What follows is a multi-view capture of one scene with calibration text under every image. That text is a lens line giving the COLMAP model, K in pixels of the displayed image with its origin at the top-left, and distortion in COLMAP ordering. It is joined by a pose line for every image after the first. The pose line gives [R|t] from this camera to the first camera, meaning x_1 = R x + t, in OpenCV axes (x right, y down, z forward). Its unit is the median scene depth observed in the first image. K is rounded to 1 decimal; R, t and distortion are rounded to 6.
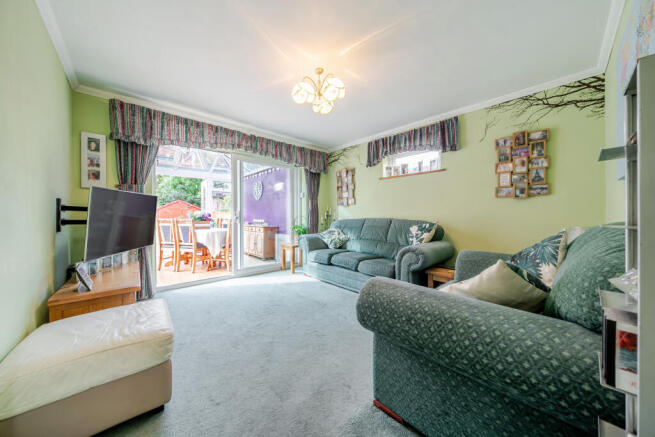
lens RADIAL K [[224.0, 0, 325.9], [0, 224.0, 215.5], [0, 0, 1]] dist [-0.003032, 0.000036]
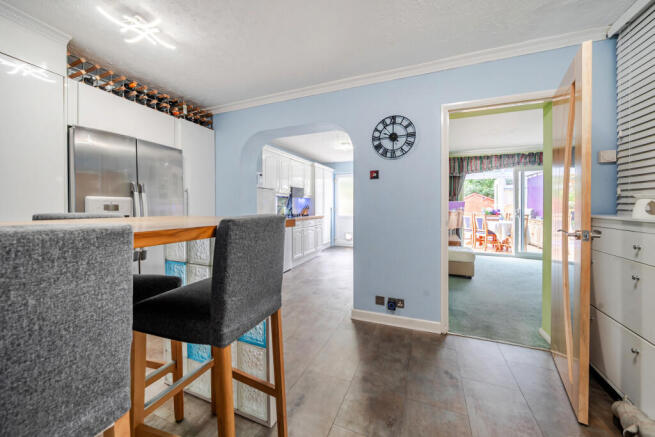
lens RADIAL K [[246.2, 0, 321.8], [0, 246.2, 208.5], [0, 0, 1]] dist [-0.001820, -0.000062]
pose [[0.423245, 0.011659, -0.905940, 0.416183], [-0.000095, 0.999918, 0.012824, -0.037795], [0.906015, -0.005341, 0.423212, -0.657156]]
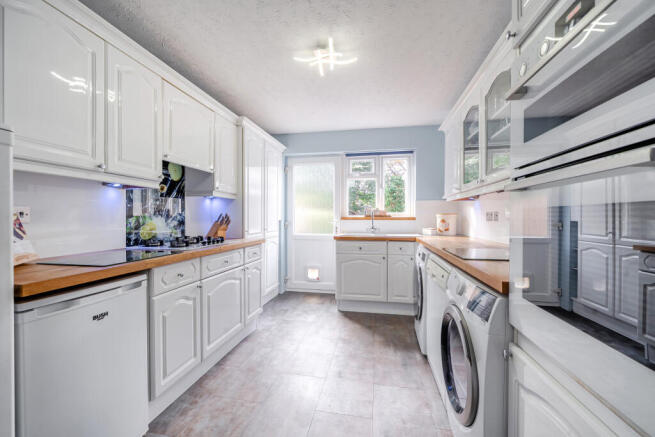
lens RADIAL K [[275.2, 0, 314.7], [0, 275.2, 219.7], [0, 0, 1]] dist [0.001869, 0.000040]
pose [[0.572611, 0.007961, -0.819789, -0.227602], [-0.001822, 0.999963, 0.008438, -0.032899], [0.819825, -0.003338, 0.572604, -0.337238]]
